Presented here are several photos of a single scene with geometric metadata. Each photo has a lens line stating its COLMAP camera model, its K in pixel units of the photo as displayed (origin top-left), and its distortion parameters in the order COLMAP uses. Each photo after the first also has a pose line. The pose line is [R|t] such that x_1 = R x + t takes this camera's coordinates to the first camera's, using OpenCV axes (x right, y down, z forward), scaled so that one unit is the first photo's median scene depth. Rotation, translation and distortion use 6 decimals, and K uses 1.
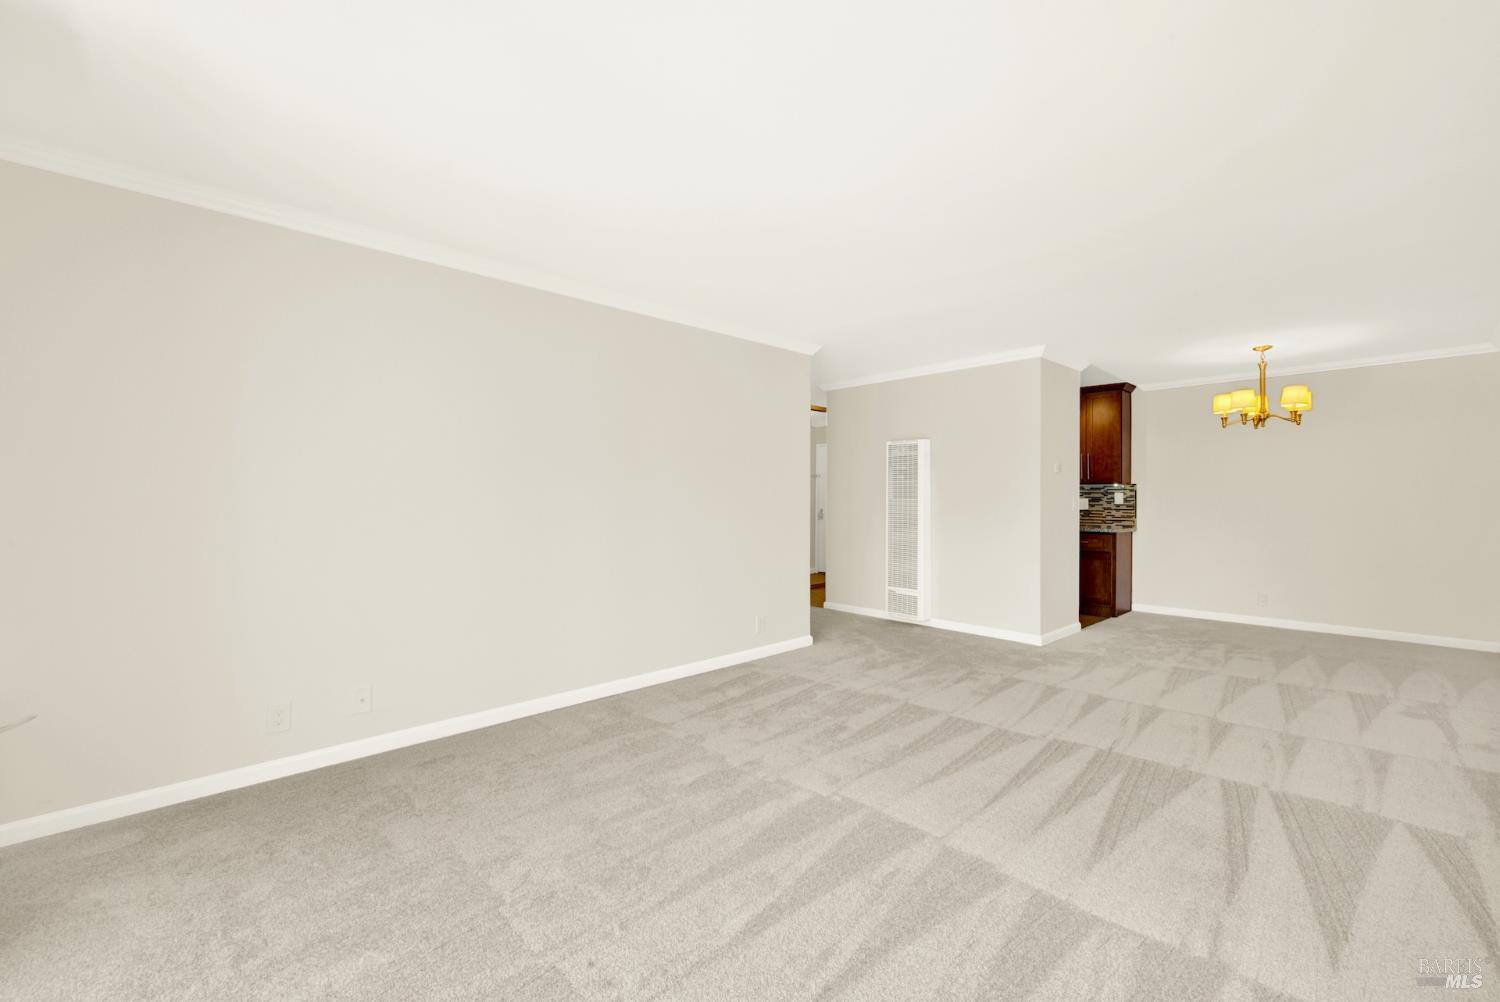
lens RADIAL K [[625.5, 0, 750.0], [0, 625.5, 501.0], [0, 0, 1]] dist [-0.000697, -0.000227]
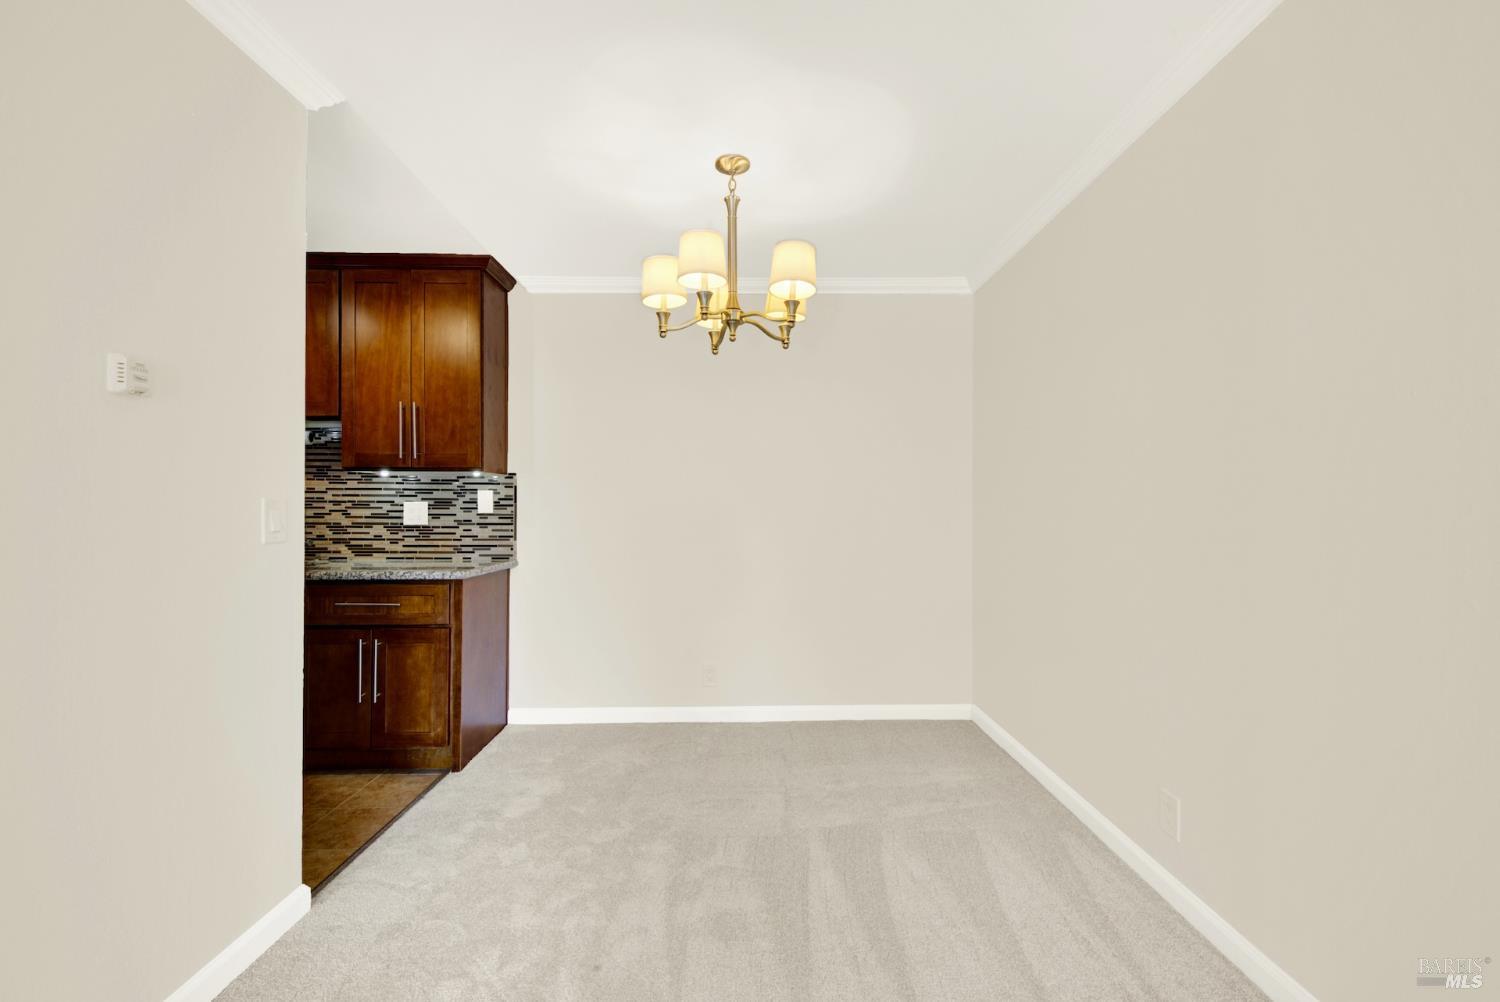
lens RADIAL K [[625.5, 0, 750.0], [0, 625.5, 501.0], [0, 0, 1]] dist [-0.000697, -0.000227]
pose [[0.686033, 0.004192, 0.727559, 0.380235], [-0.000255, 0.999985, -0.005520, -0.001838], [-0.727571, 0.003601, 0.686023, 0.516139]]
